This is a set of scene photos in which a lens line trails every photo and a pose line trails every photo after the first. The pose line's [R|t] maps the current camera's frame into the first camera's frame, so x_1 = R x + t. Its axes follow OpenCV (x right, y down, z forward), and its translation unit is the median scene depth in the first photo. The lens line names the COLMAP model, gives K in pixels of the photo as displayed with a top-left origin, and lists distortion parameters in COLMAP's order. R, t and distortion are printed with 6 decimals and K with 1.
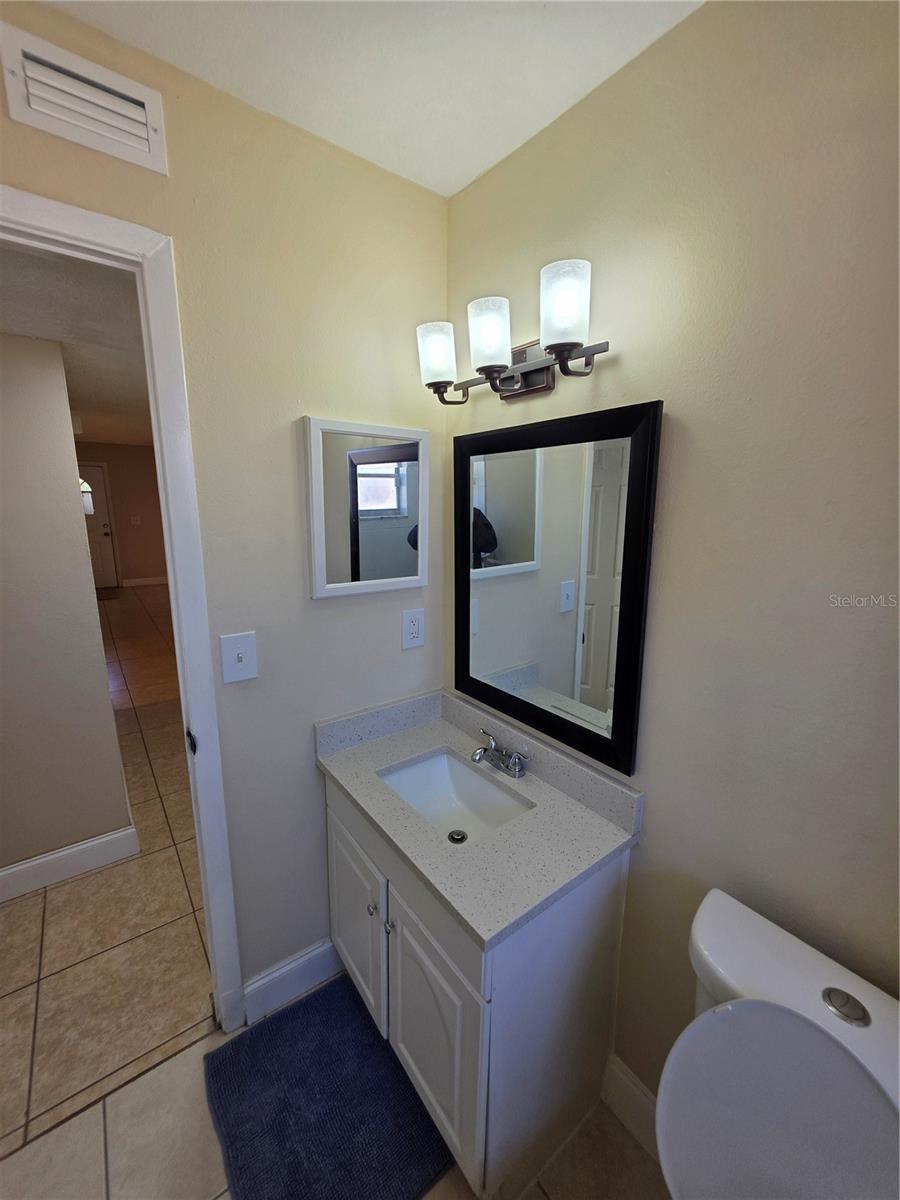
lens RADIAL K [[481.0, 0, 453.1], [0, 481.0, 597.5], [0, 0, 1]] dist [0.001585, 0.000298]
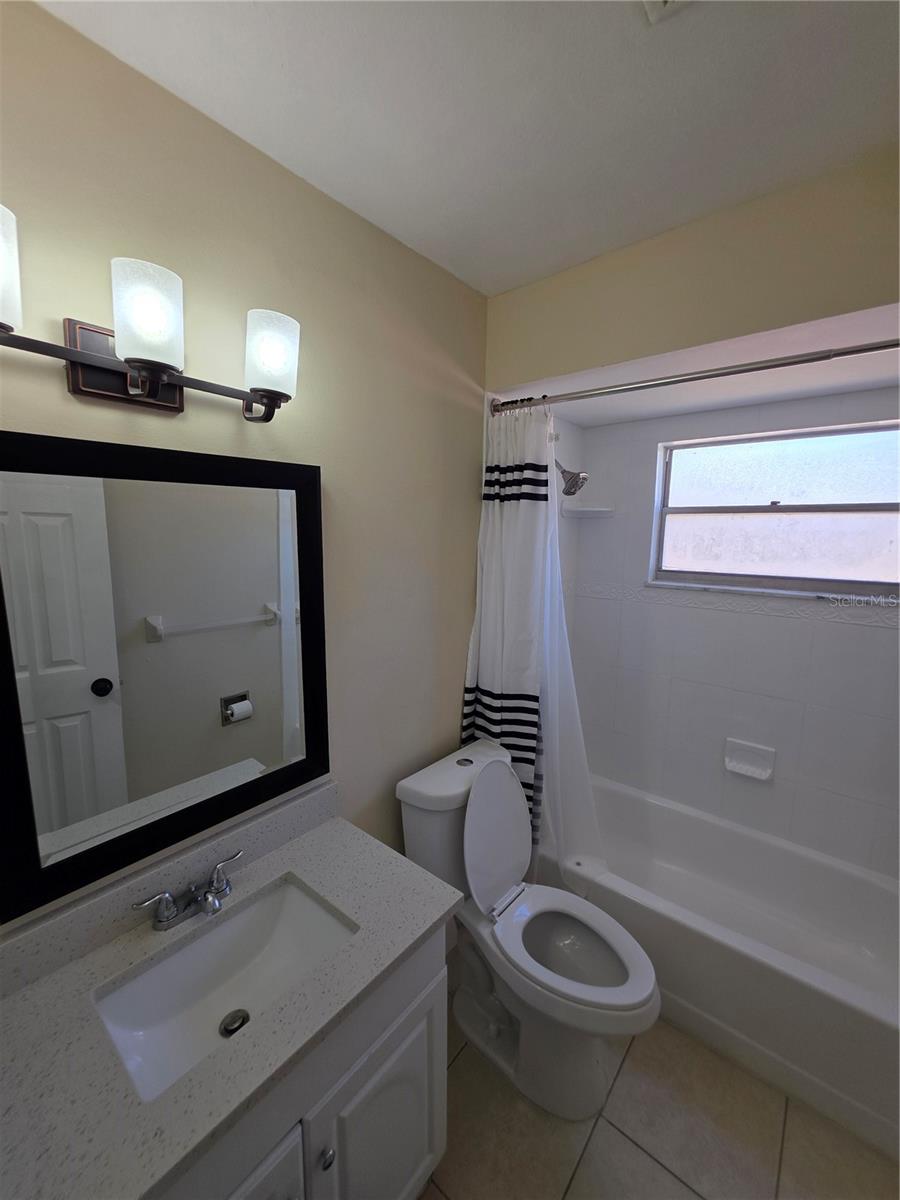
lens RADIAL K [[481.0, 0, 453.1], [0, 481.0, 597.5], [0, 0, 1]] dist [0.001585, 0.000298]
pose [[-0.225828, -0.152638, 0.962135, -0.748305], [0.179890, 0.964129, 0.195178, -0.213050], [-0.957414, 0.217155, -0.190269, 0.801137]]
